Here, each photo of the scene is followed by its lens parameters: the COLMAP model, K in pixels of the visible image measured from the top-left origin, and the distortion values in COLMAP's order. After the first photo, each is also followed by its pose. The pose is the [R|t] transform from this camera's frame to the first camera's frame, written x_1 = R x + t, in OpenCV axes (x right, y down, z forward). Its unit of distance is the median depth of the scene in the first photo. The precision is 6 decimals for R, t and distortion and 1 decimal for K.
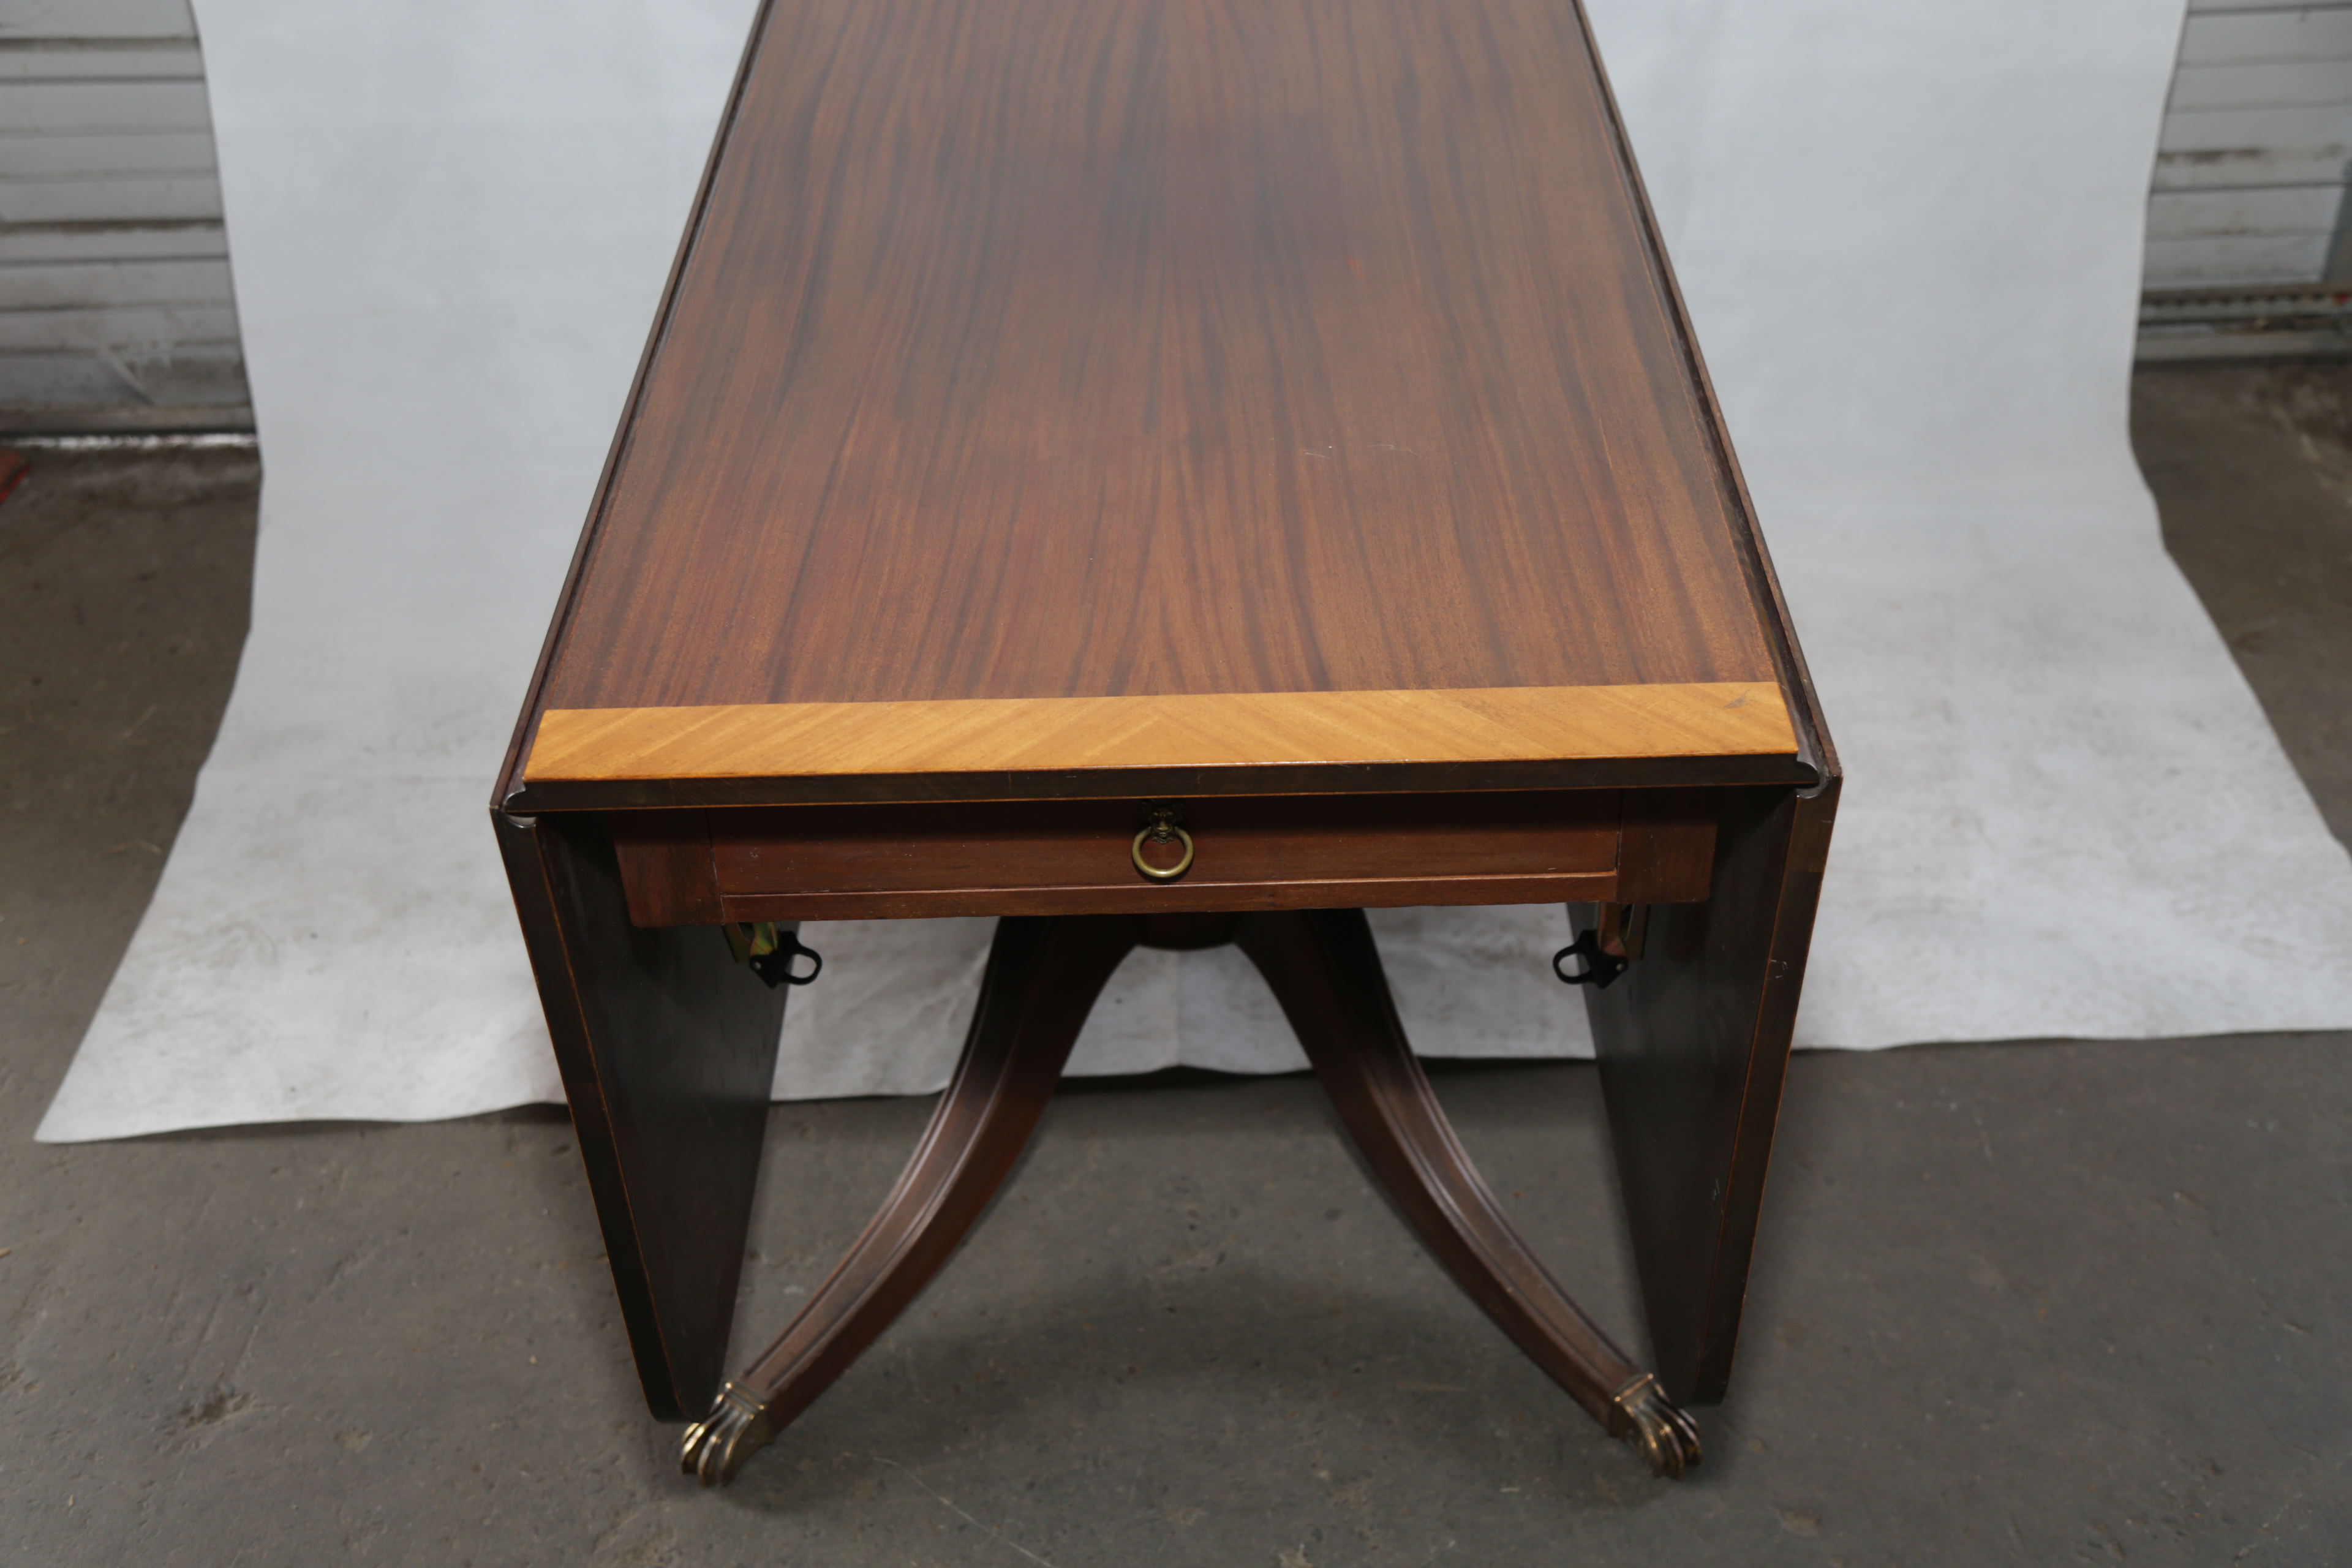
lens RADIAL K [[2654.7, 0, 1122.8], [0, 2654.7, 727.6], [0, 0, 1]] dist [0.036858, 0.019211]
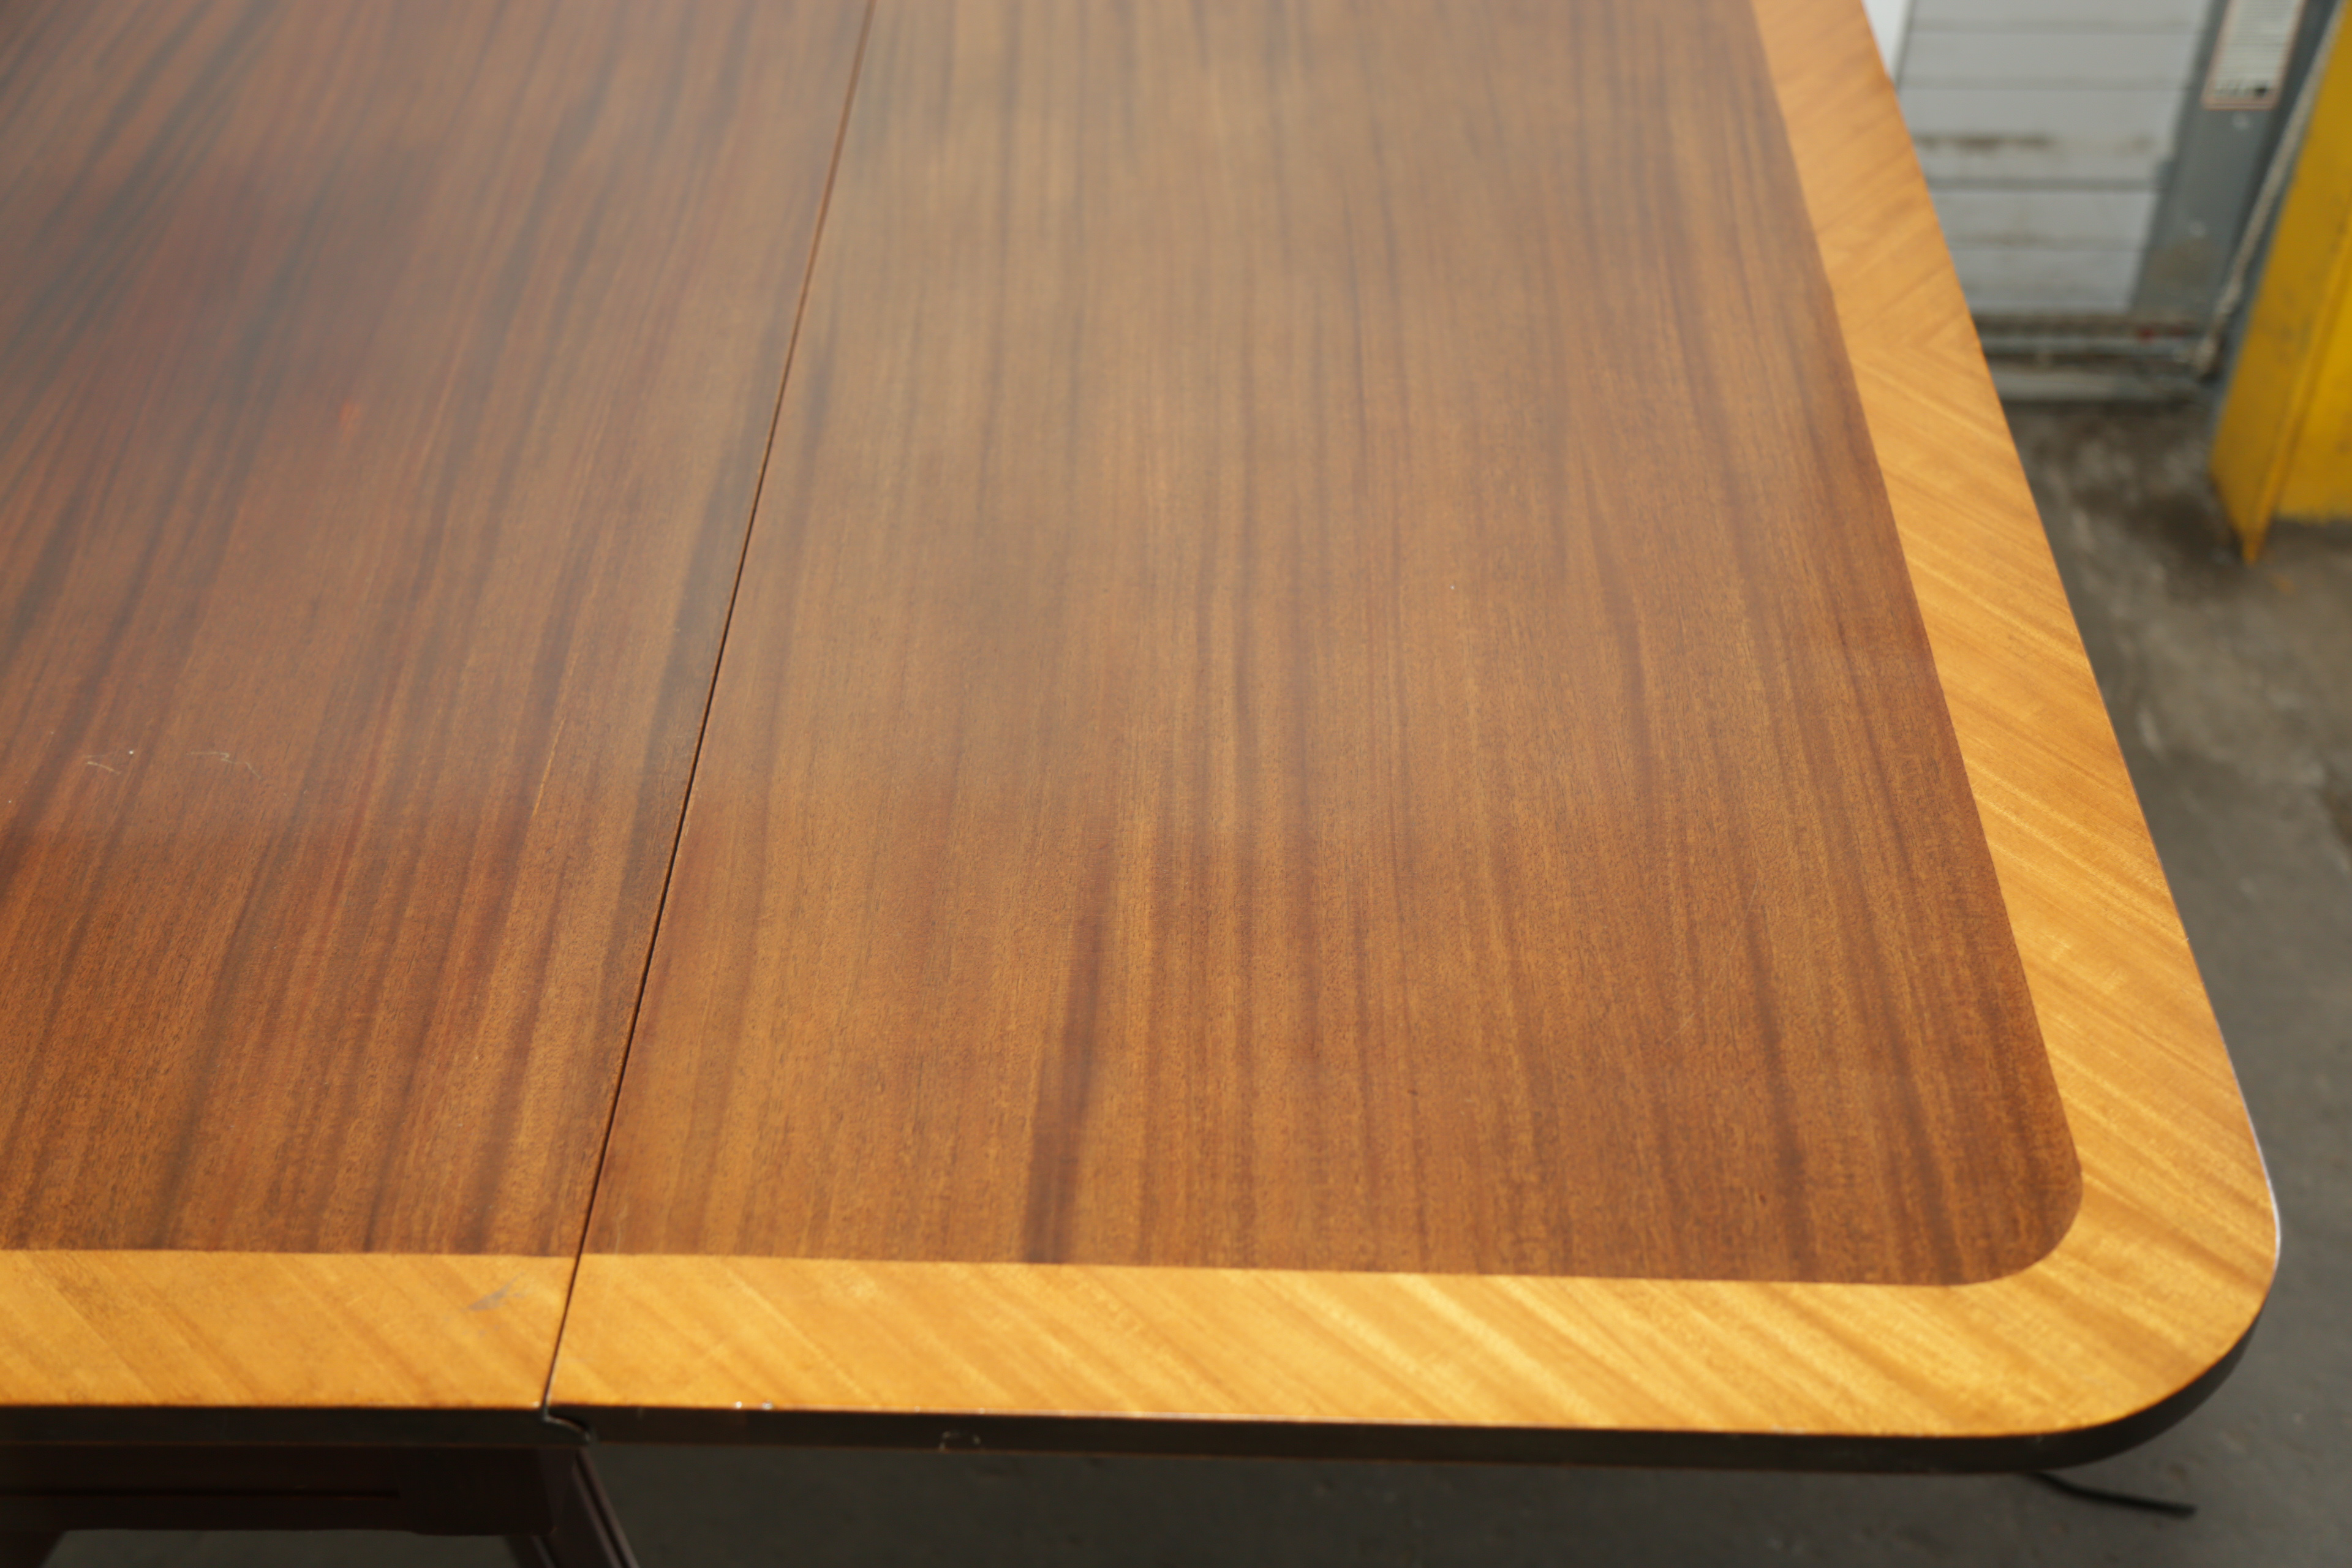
lens RADIAL K [[3011.1, 0, 1176.0], [0, 3011.1, 784.0], [0, 0, 1]] dist [0.060502, 0.120513]
pose [[0.998862, 0.036094, 0.031181, 0.322376], [-0.038020, 0.997254, 0.063547, -0.160527], [-0.028802, -0.064660, 0.997492, 0.256605]]
